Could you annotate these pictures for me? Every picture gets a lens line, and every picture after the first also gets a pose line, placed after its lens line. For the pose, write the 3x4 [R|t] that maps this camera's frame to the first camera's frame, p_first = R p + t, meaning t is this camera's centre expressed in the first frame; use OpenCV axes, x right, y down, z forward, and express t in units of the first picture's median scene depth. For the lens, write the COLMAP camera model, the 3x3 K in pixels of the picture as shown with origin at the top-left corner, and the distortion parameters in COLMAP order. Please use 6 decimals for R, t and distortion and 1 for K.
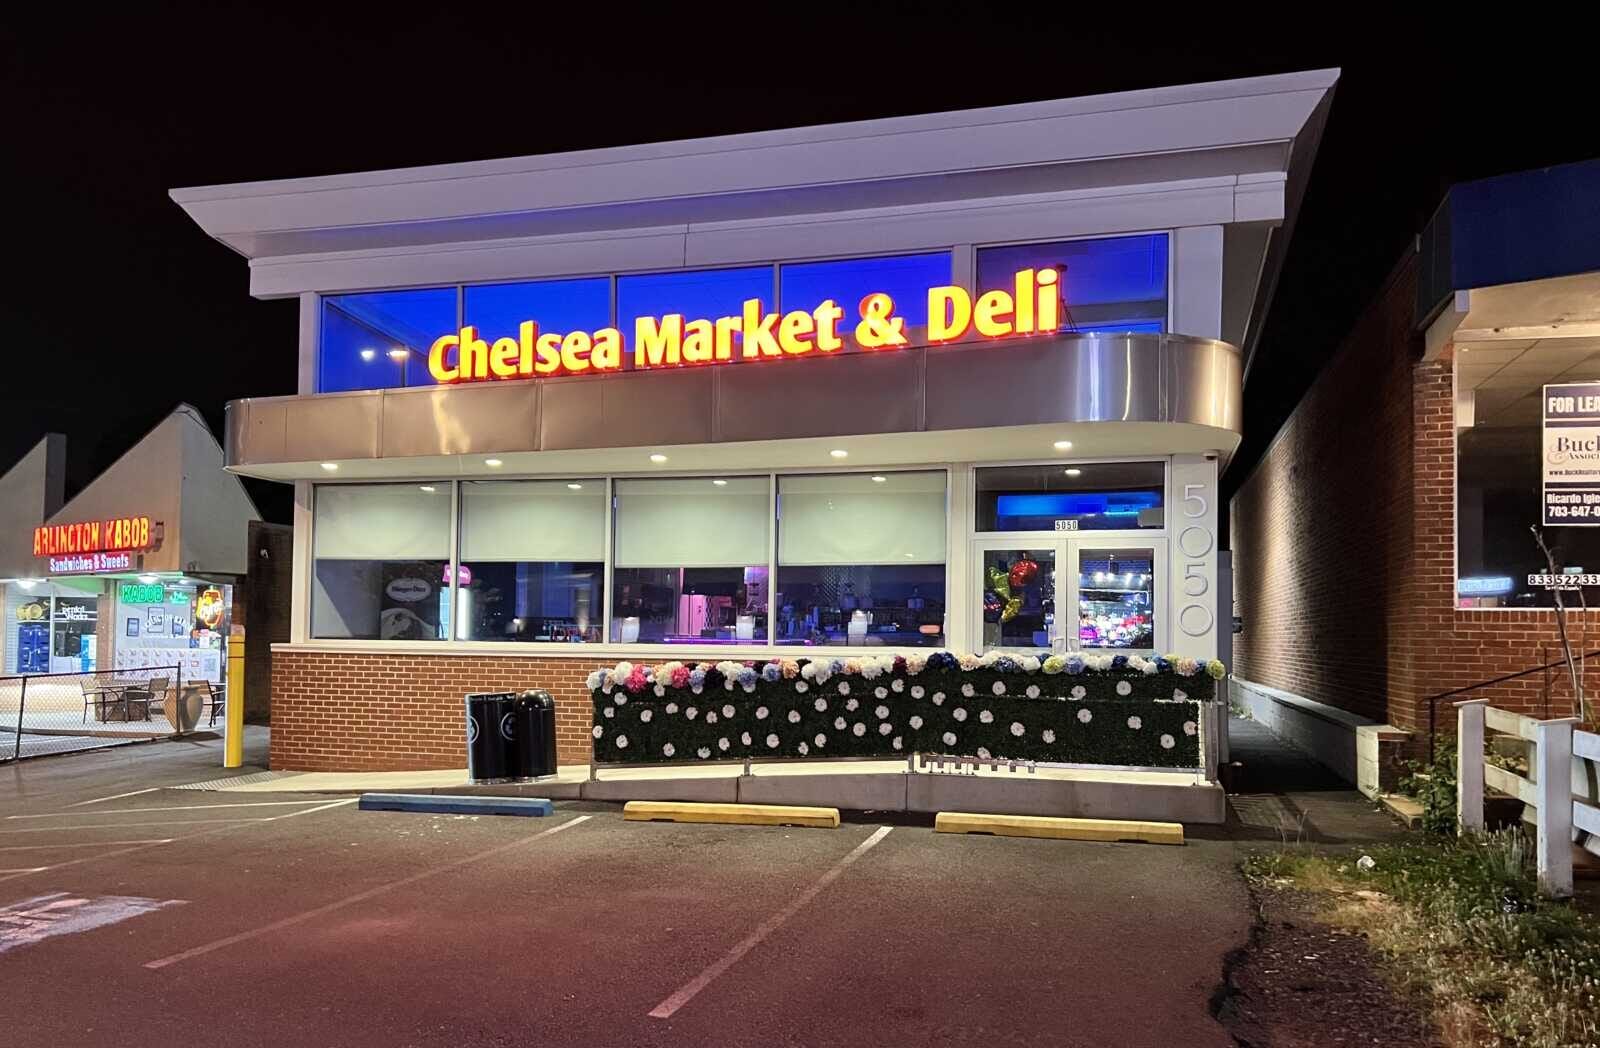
lens RADIAL K [[1328.4, 0, 802.4], [0, 1328.4, 524.5], [0, 0, 1]] dist [0.083593, 0.002268]
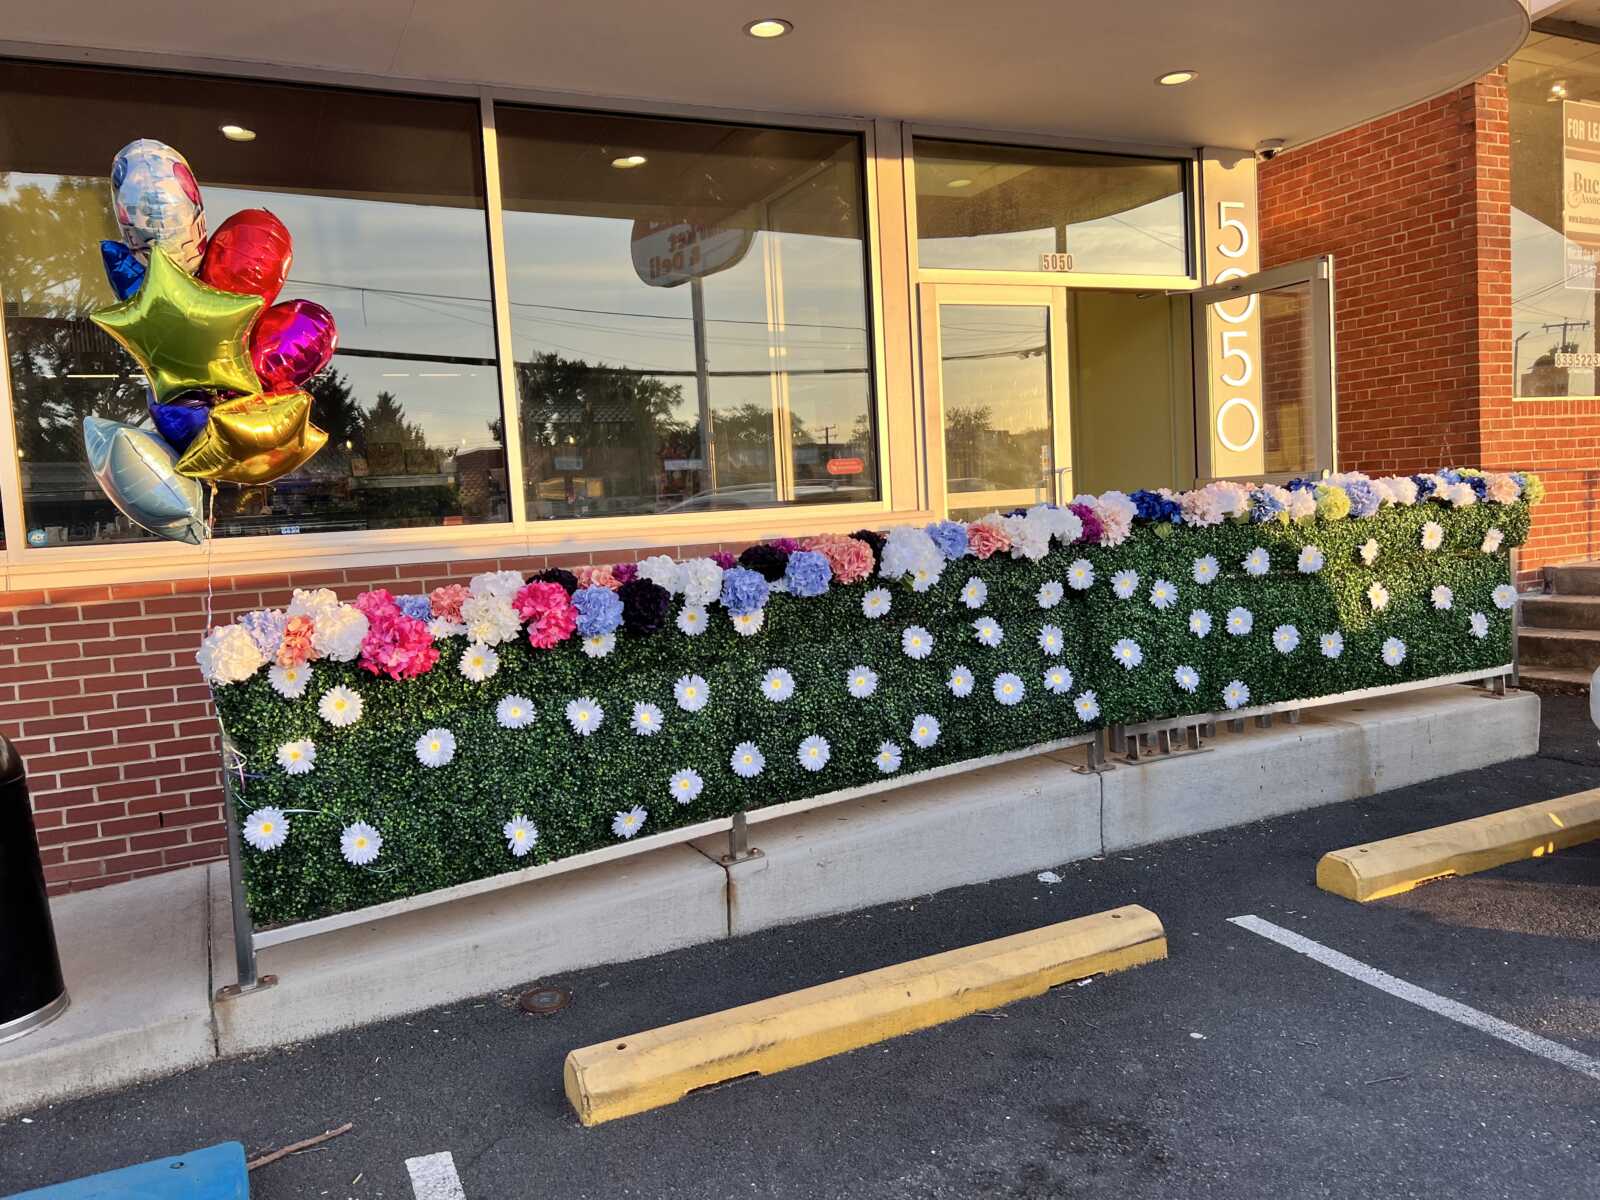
lens RADIAL K [[1221.8, 0, 798.2], [0, 1221.8, 603.4], [0, 0, 1]] dist [0.000332, 0.002685]
pose [[0.745852, -0.104147, 0.657920, -0.247773], [0.011619, 0.989585, 0.143477, 0.072265], [-0.666010, -0.099368, 0.739294, 0.758144]]
